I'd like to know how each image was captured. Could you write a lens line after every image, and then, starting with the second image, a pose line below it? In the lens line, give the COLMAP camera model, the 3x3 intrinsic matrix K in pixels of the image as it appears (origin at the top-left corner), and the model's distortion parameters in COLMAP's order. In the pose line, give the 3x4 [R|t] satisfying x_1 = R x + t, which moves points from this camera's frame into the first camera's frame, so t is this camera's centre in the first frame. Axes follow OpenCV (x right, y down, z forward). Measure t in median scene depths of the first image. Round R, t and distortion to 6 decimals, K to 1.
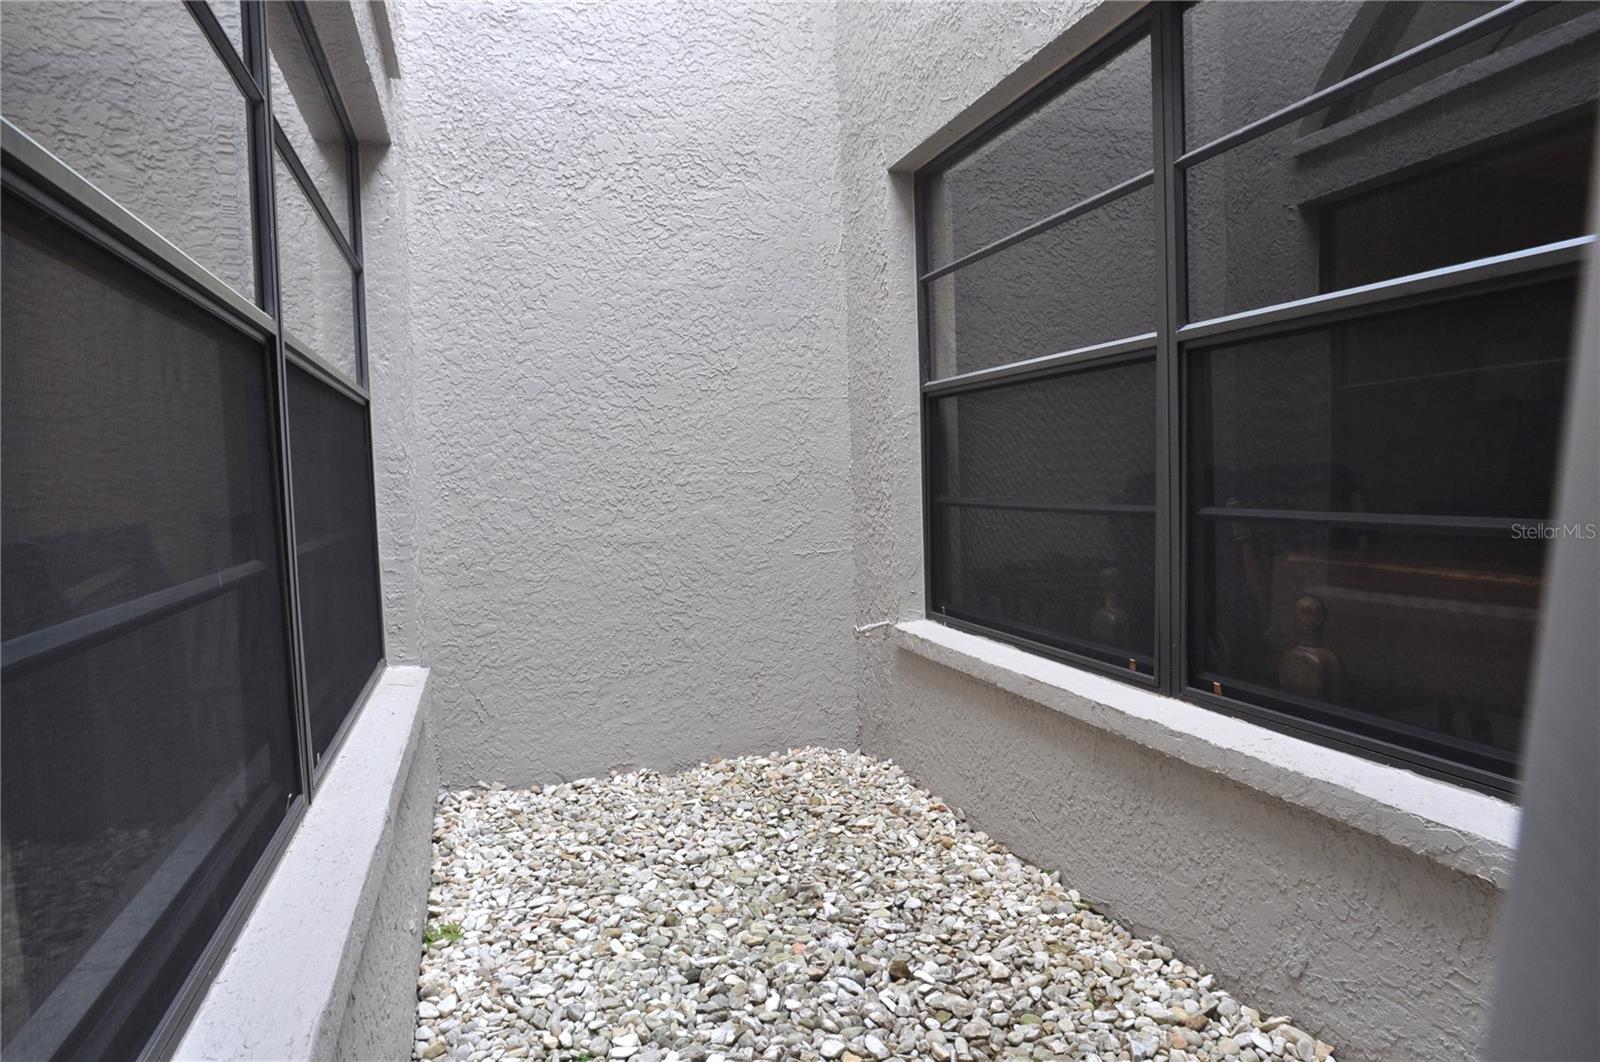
lens RADIAL K [[984.8, 0, 804.2], [0, 984.8, 533.7], [0, 0, 1]] dist [-0.065000, 0.036026]
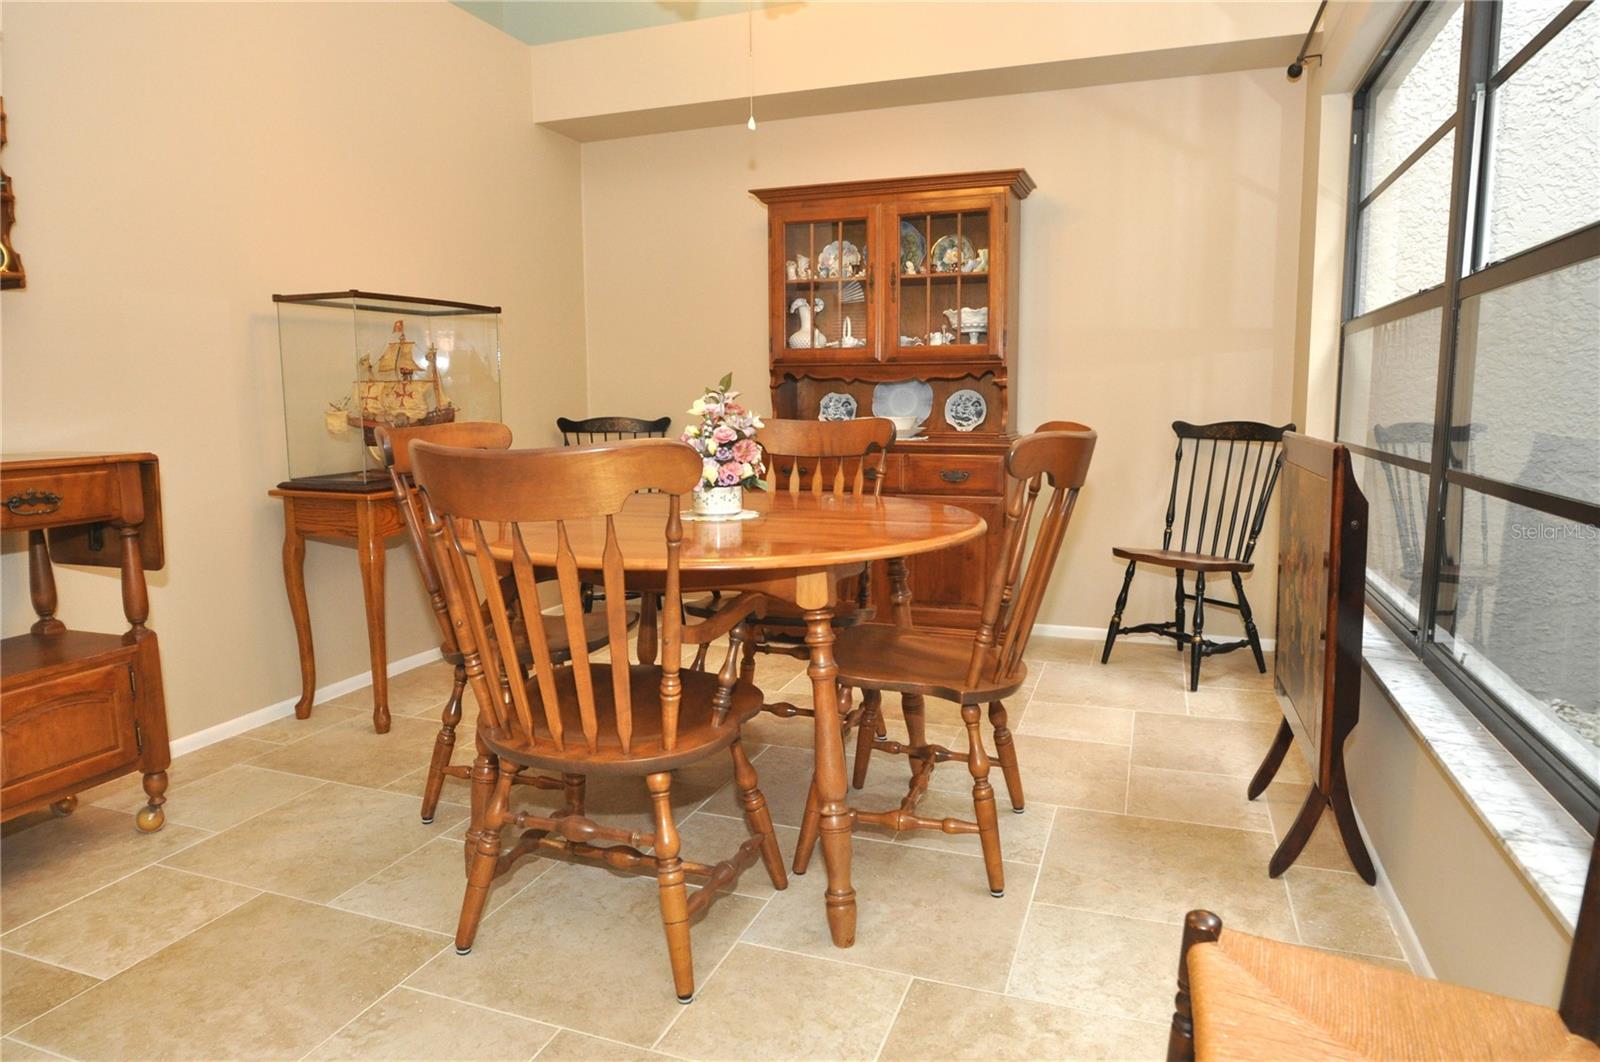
lens RADIAL K [[984.8, 0, 804.2], [0, 984.8, 533.7], [0, 0, 1]] dist [-0.065000, 0.036026]
pose [[0.791531, 0.111123, -0.600941, -0.210233], [-0.056250, 0.992403, 0.109420, 0.010348], [0.608535, -0.052806, 0.791768, -0.233665]]
